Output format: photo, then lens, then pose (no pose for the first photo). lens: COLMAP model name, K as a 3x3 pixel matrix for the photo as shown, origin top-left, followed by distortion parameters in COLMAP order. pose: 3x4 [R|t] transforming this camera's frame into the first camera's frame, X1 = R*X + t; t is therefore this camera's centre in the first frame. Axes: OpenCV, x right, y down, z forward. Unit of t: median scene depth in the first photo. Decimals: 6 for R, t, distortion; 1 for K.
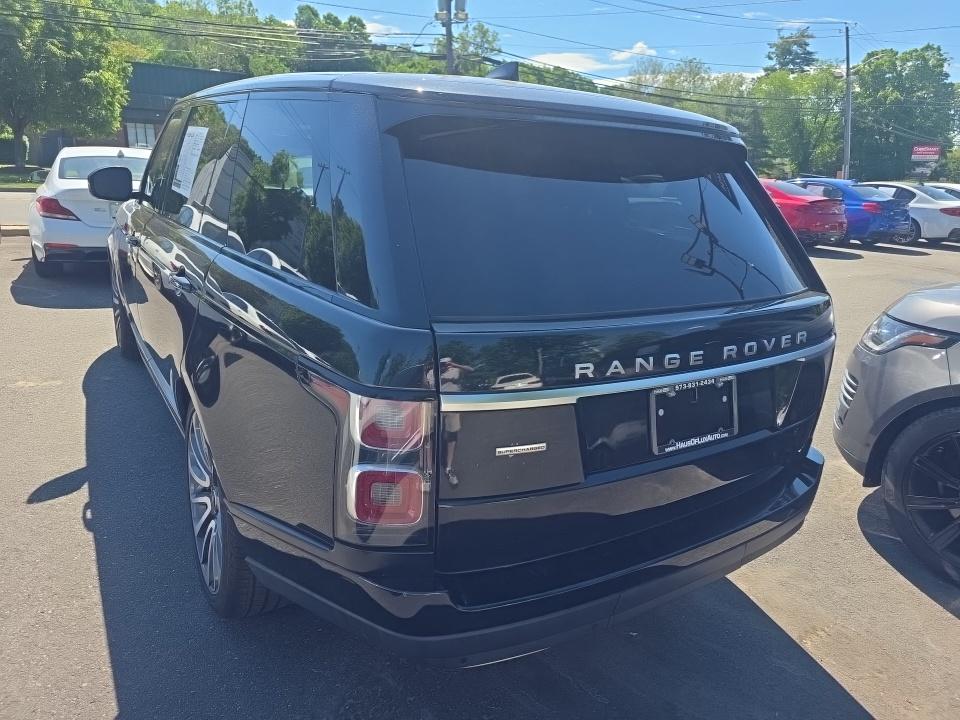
lens RADIAL K [[645.7, 0, 480.0], [0, 645.7, 360.0], [0, 0, 1]] dist [-0.004994, -0.002332]
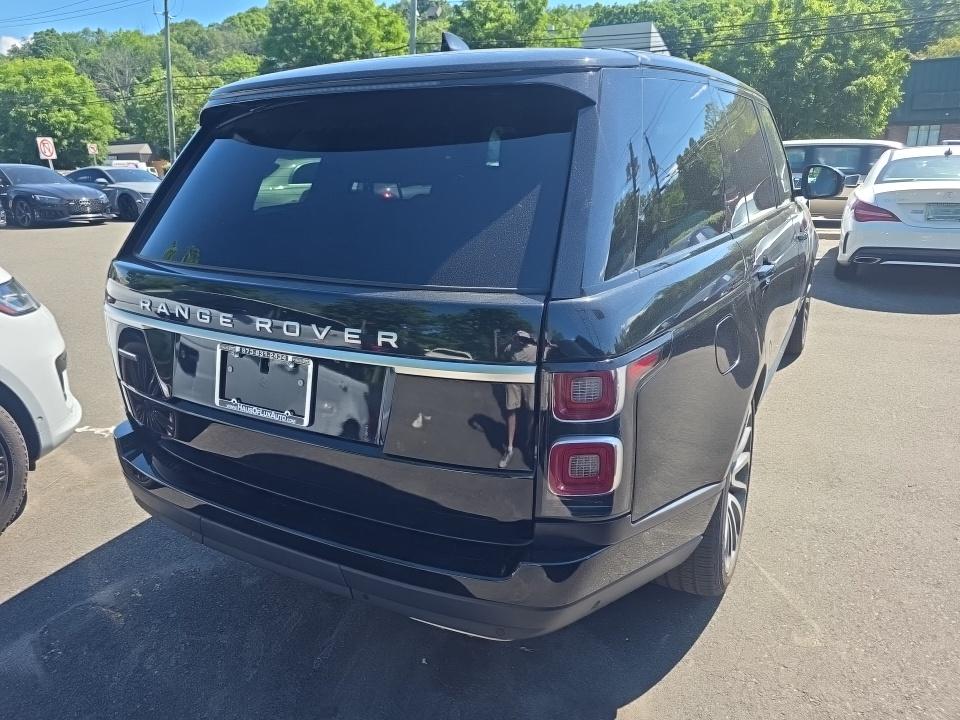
lens RADIAL K [[669.9, 0, 480.0], [0, 669.9, 360.0], [0, 0, 1]] dist [0.001284, 0.003312]
pose [[0.479185, 0.194993, -0.855780, 0.955757], [-0.216668, 0.971115, 0.099951, -0.088525], [0.850551, 0.137525, 0.507593, 0.538573]]
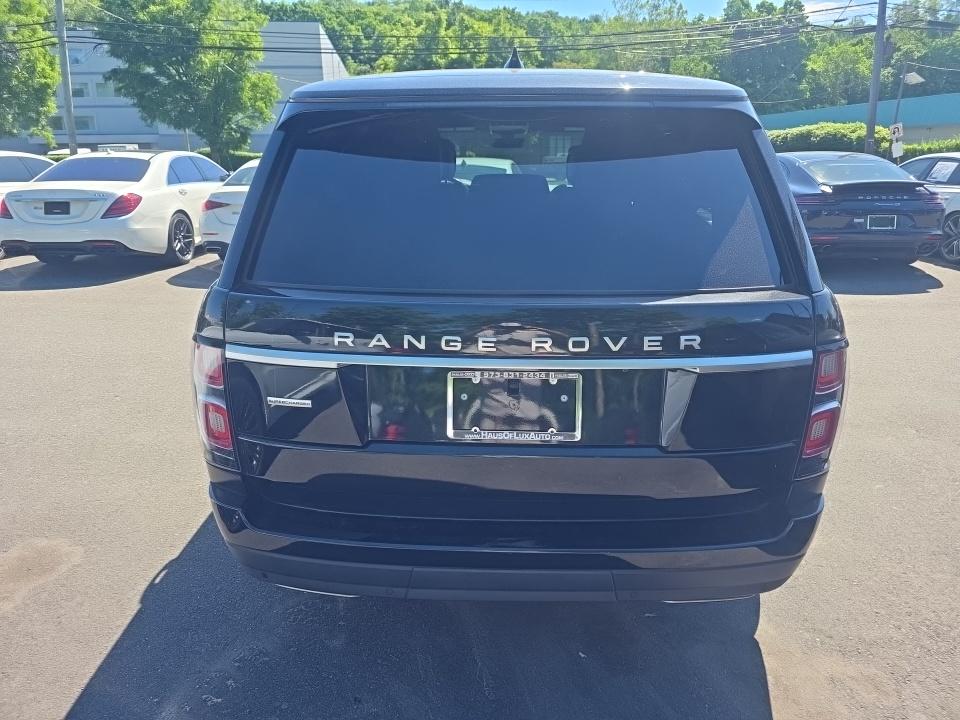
lens RADIAL K [[647.1, 0, 492.2], [0, 647.1, 348.3], [0, 0, 1]] dist [0.076781, -0.060413]
pose [[0.831779, 0.104674, -0.545149, 0.575941], [-0.116951, 0.993062, 0.012236, -0.006546], [0.542648, 0.053578, 0.838250, 0.131359]]
